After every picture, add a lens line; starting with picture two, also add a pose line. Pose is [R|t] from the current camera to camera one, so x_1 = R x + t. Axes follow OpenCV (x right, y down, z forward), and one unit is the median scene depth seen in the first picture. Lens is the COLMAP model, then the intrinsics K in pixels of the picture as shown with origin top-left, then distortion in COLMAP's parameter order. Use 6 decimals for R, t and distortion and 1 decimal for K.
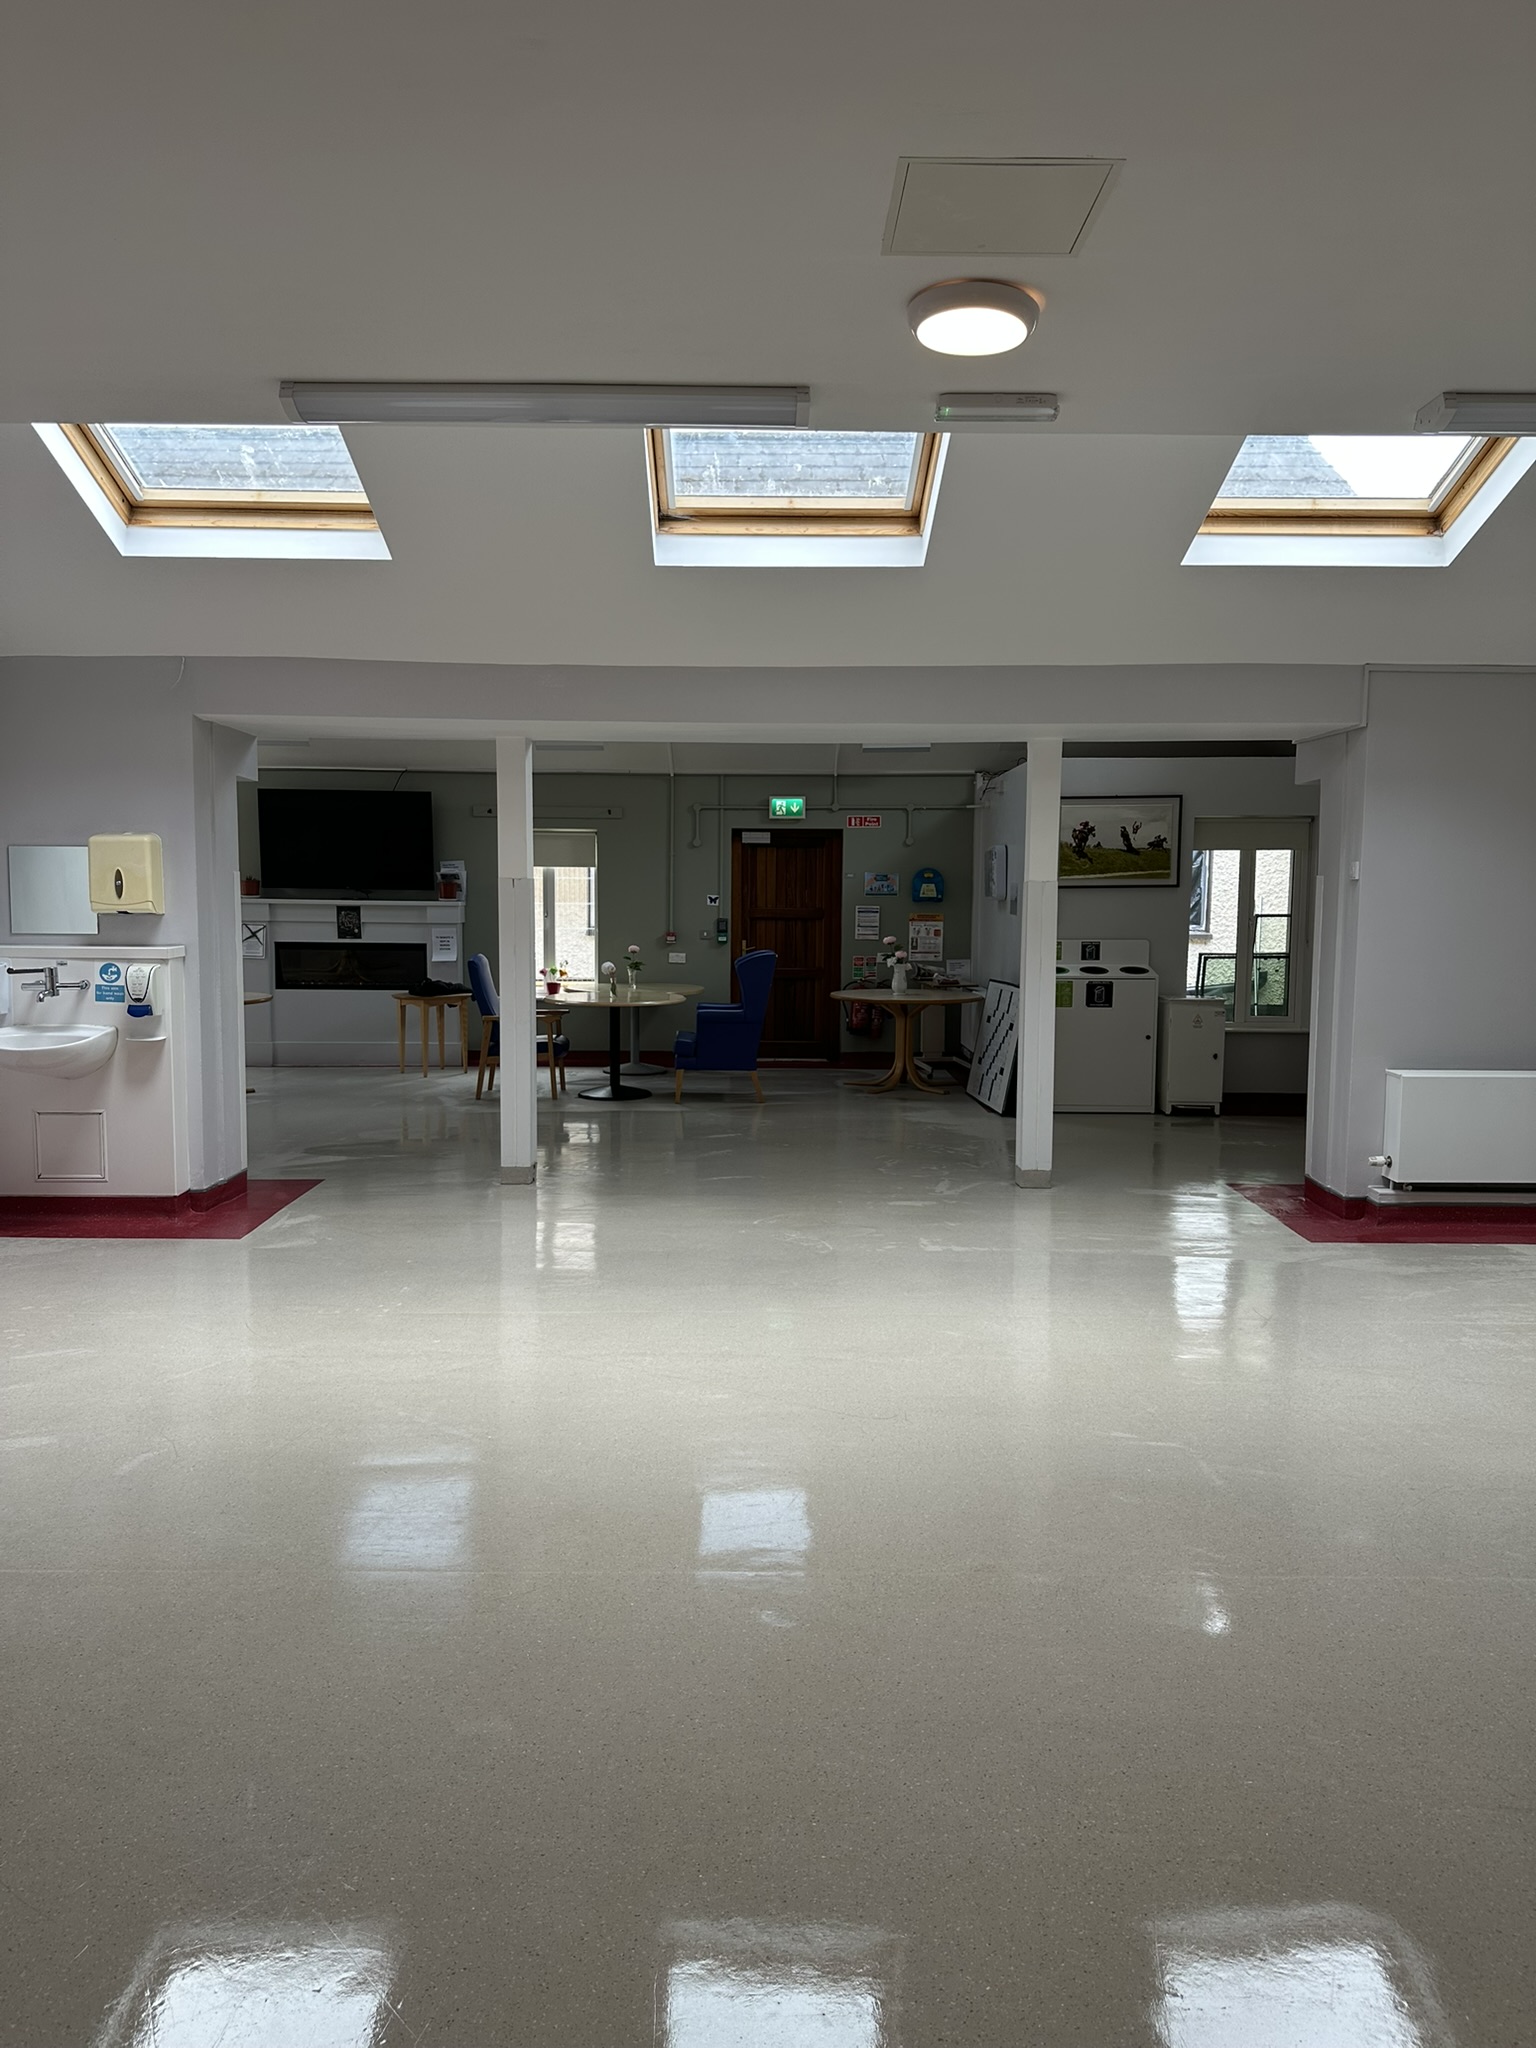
lens RADIAL K [[1415.5, 0, 772.6], [0, 1415.5, 1018.8], [0, 0, 1]] dist [0.053879, -0.067331]
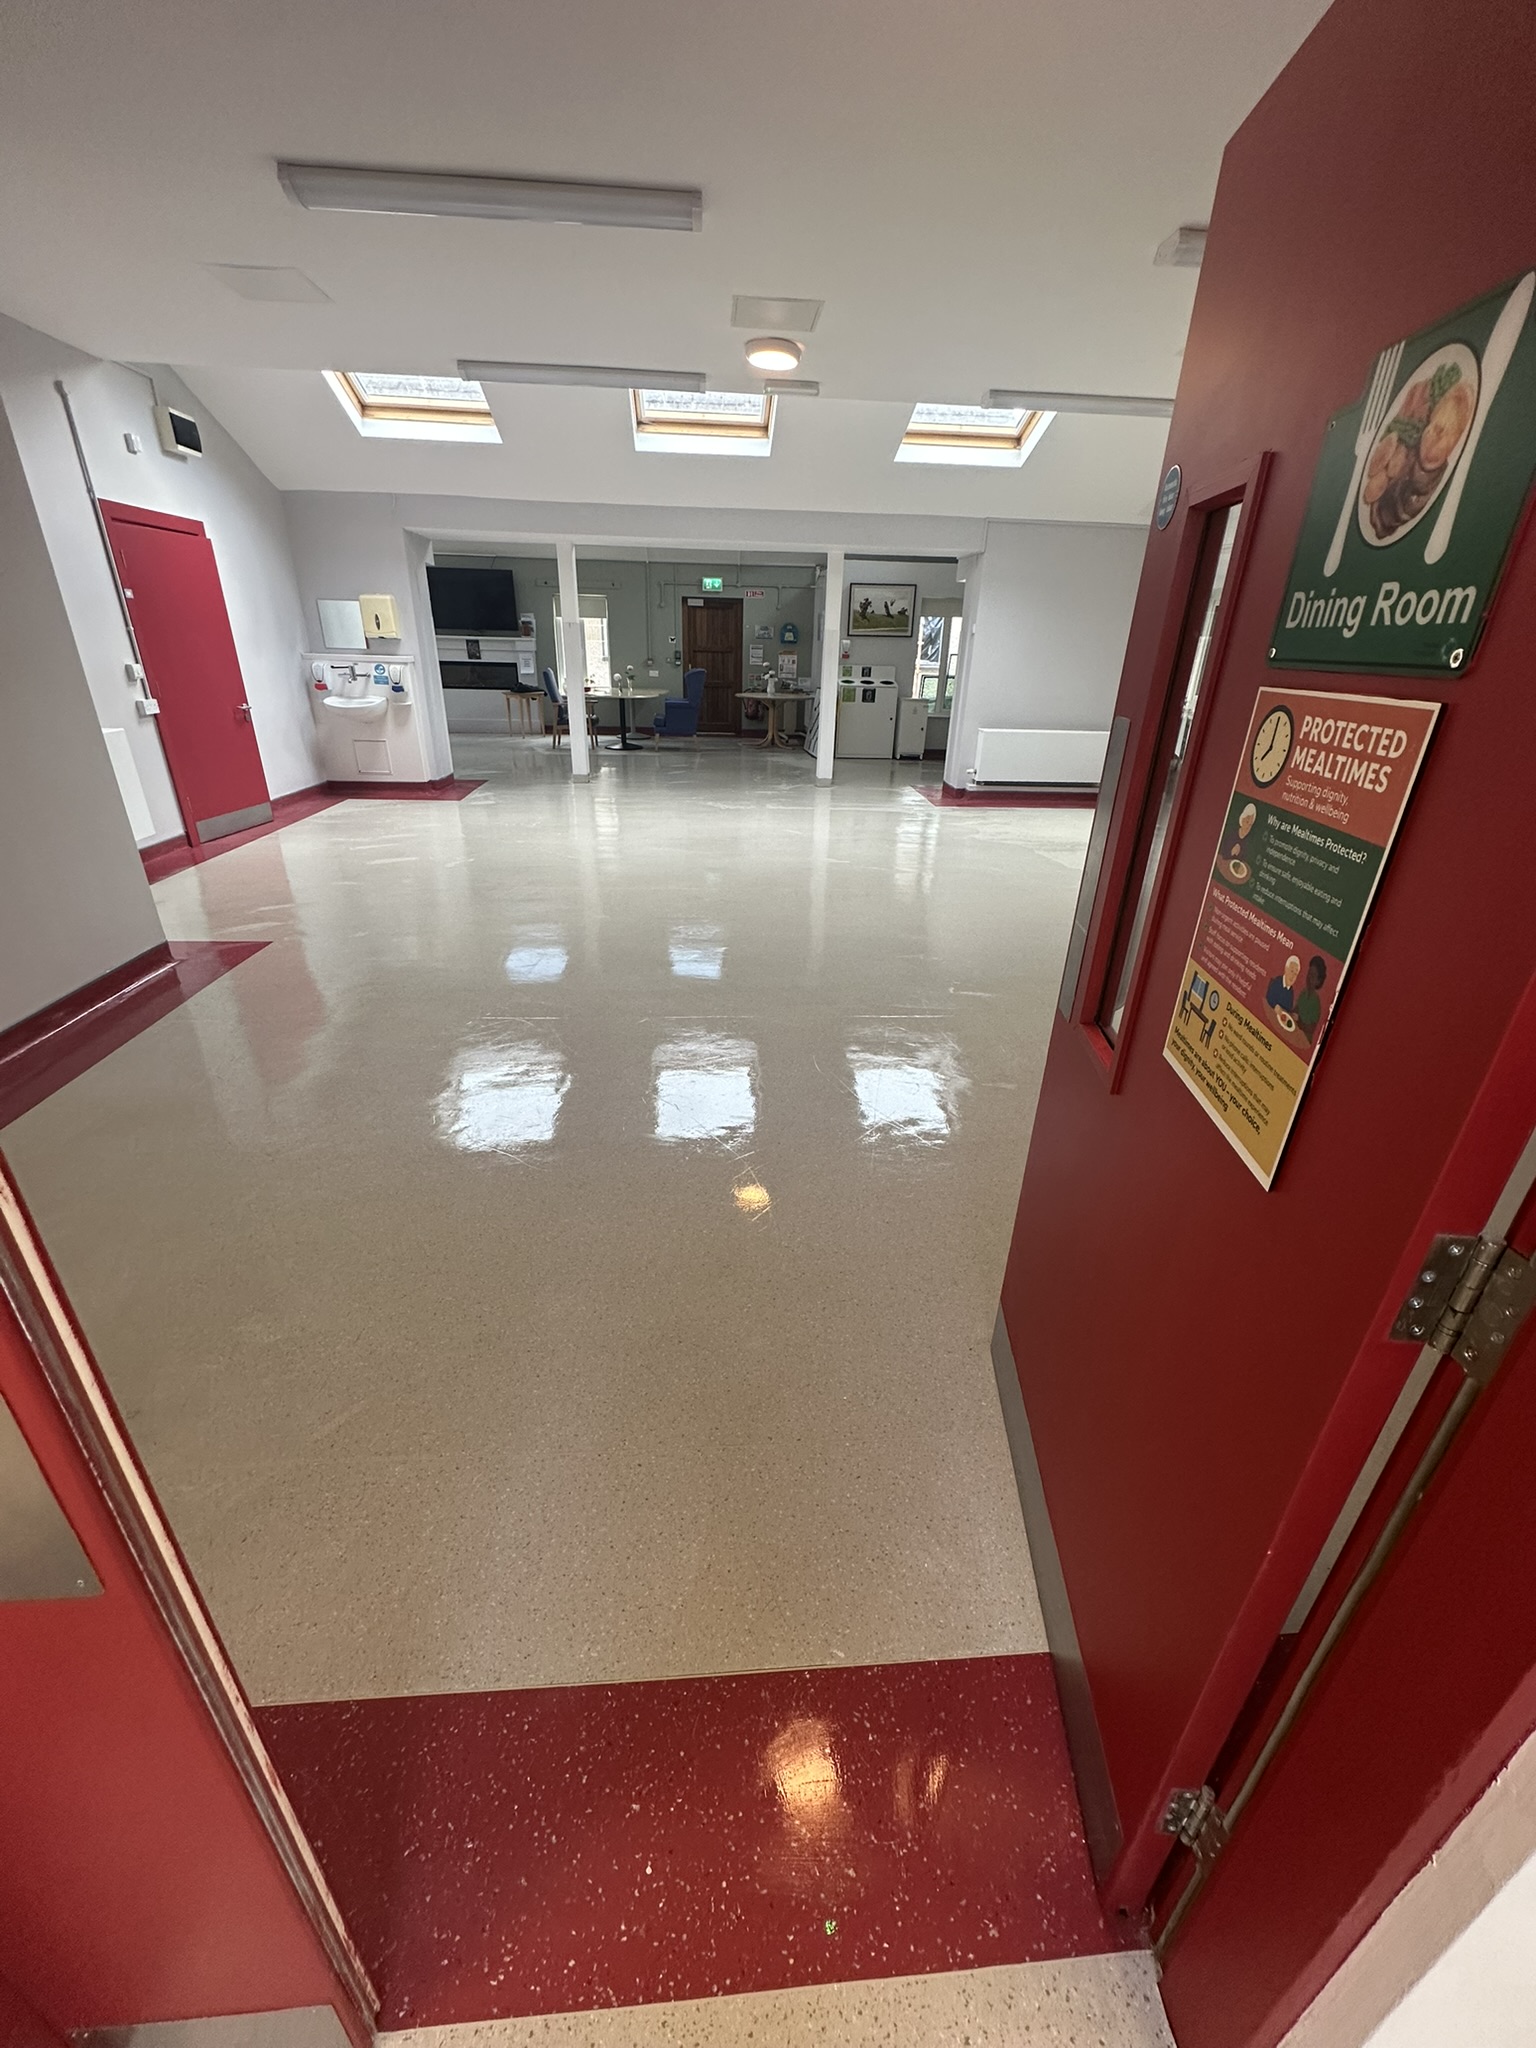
lens RADIAL K [[810.8, 0, 770.2], [0, 810.8, 1022.6], [0, 0, 1]] dist [-0.000318, 0.000189]
pose [[0.997827, -0.009273, 0.065230, 0.019639], [-0.013716, 0.939120, 0.343316, 0.034154], [-0.064443, -0.343465, 0.936952, -0.287416]]
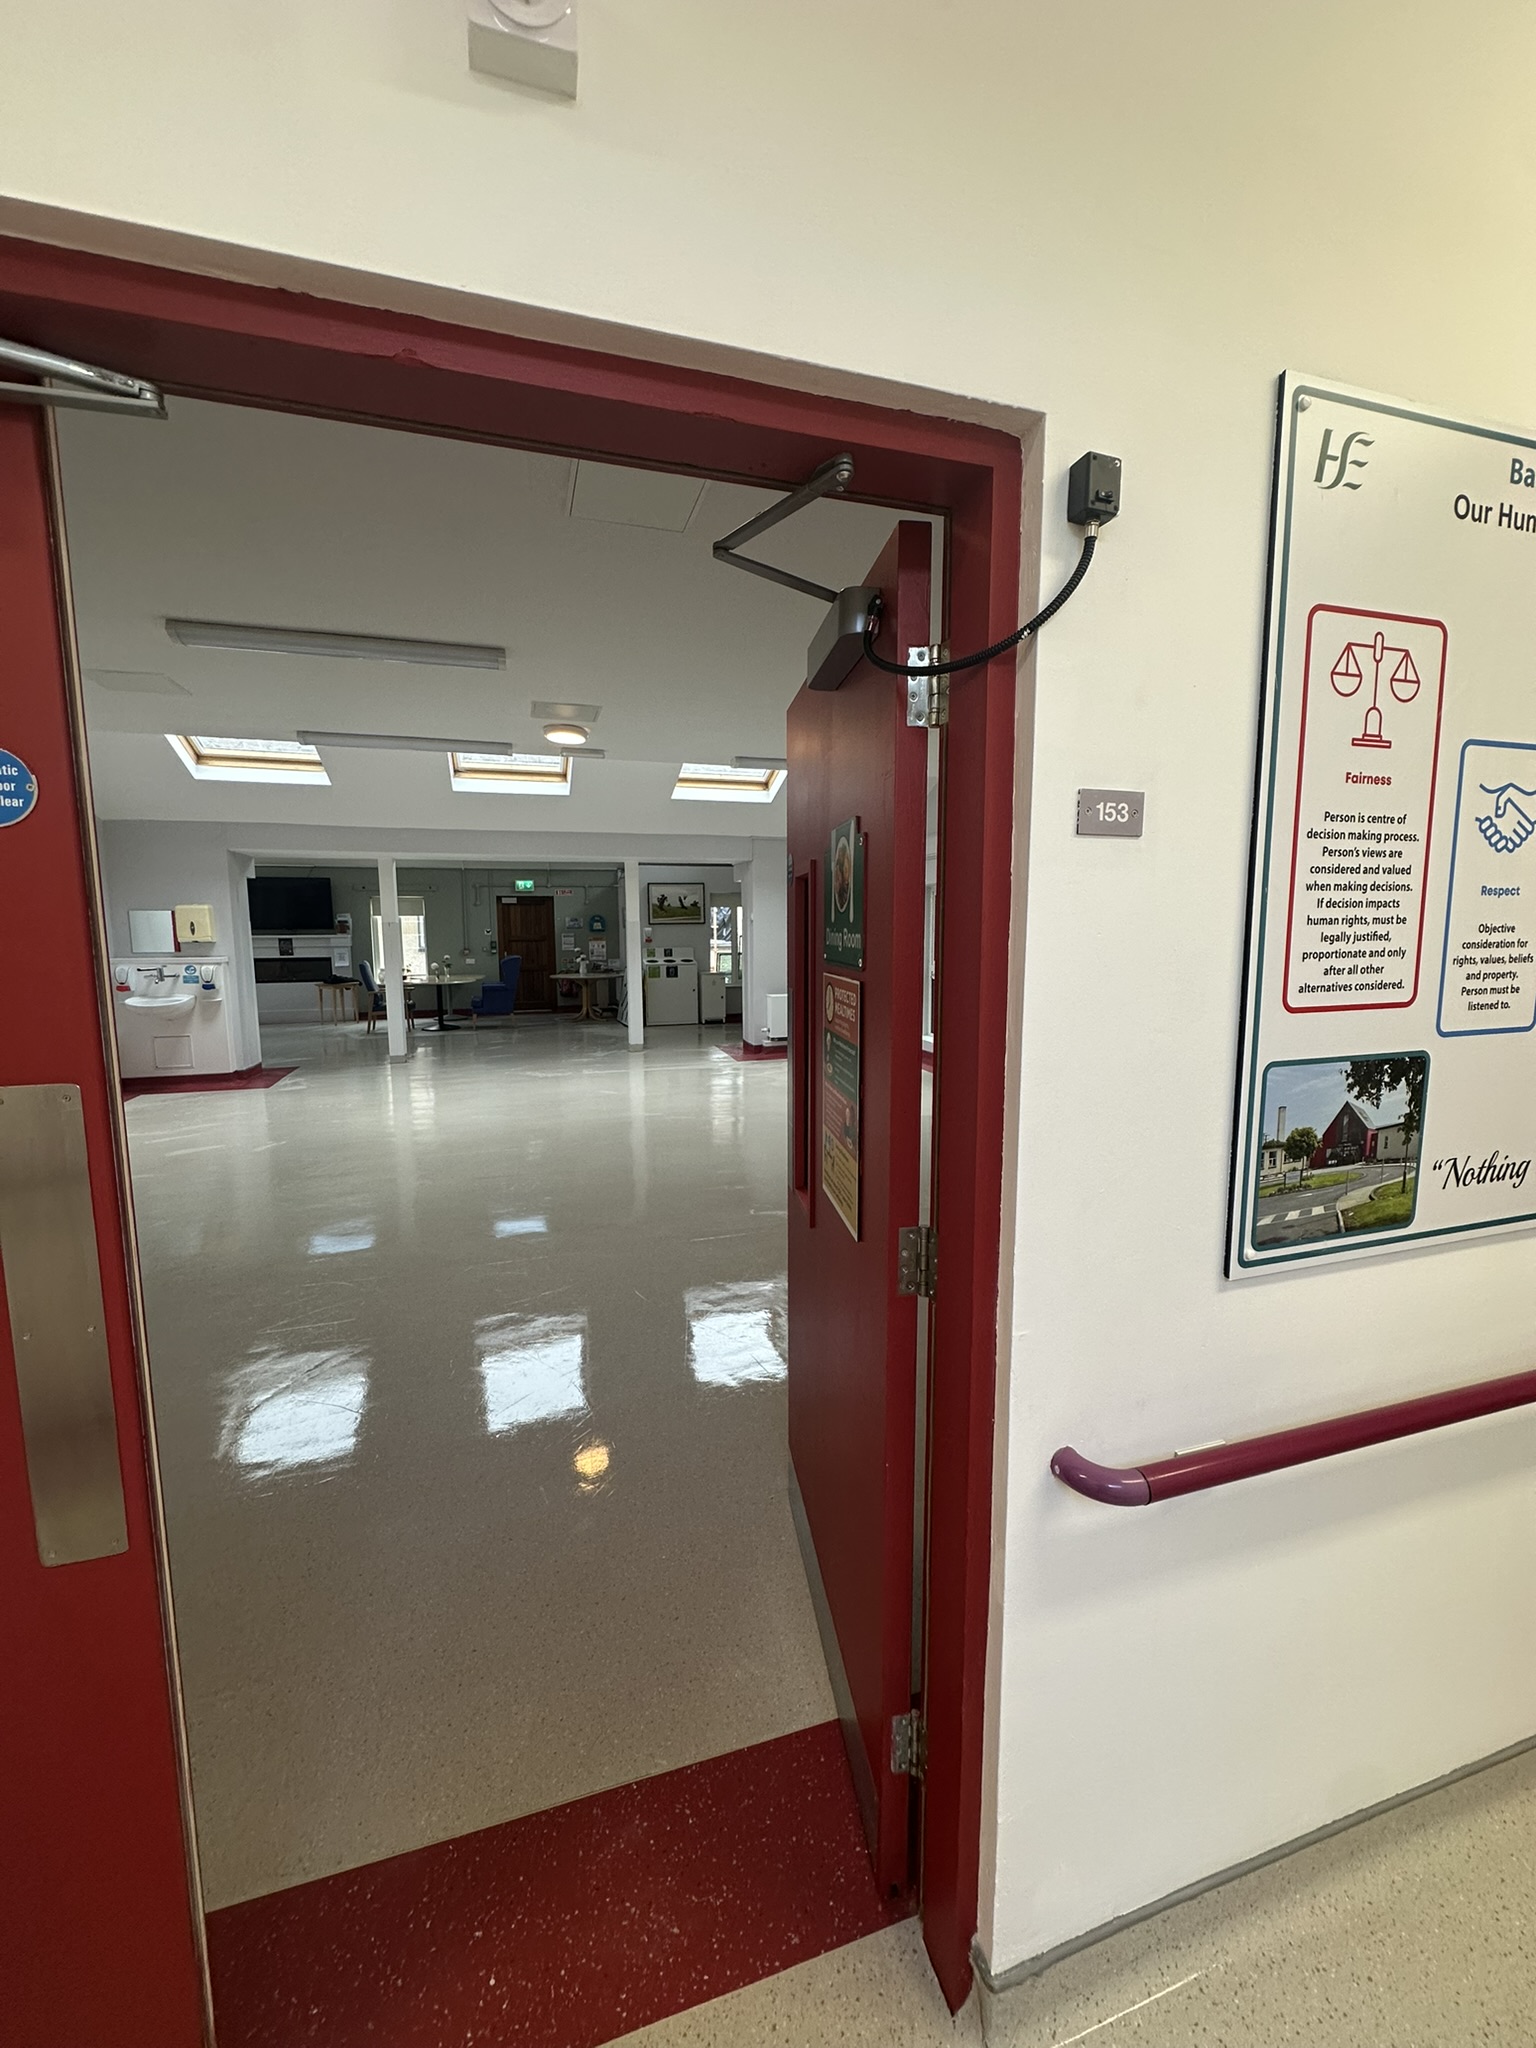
lens RADIAL K [[810.8, 0, 770.6], [0, 810.8, 1024.2], [0, 0, 1]] dist [-0.000318, 0.000189]
pose [[0.958684, -0.046038, 0.280723, 0.022642], [0.037239, 0.998636, 0.036601, 0.033182], [-0.282025, -0.024635, 0.959091, -0.370839]]
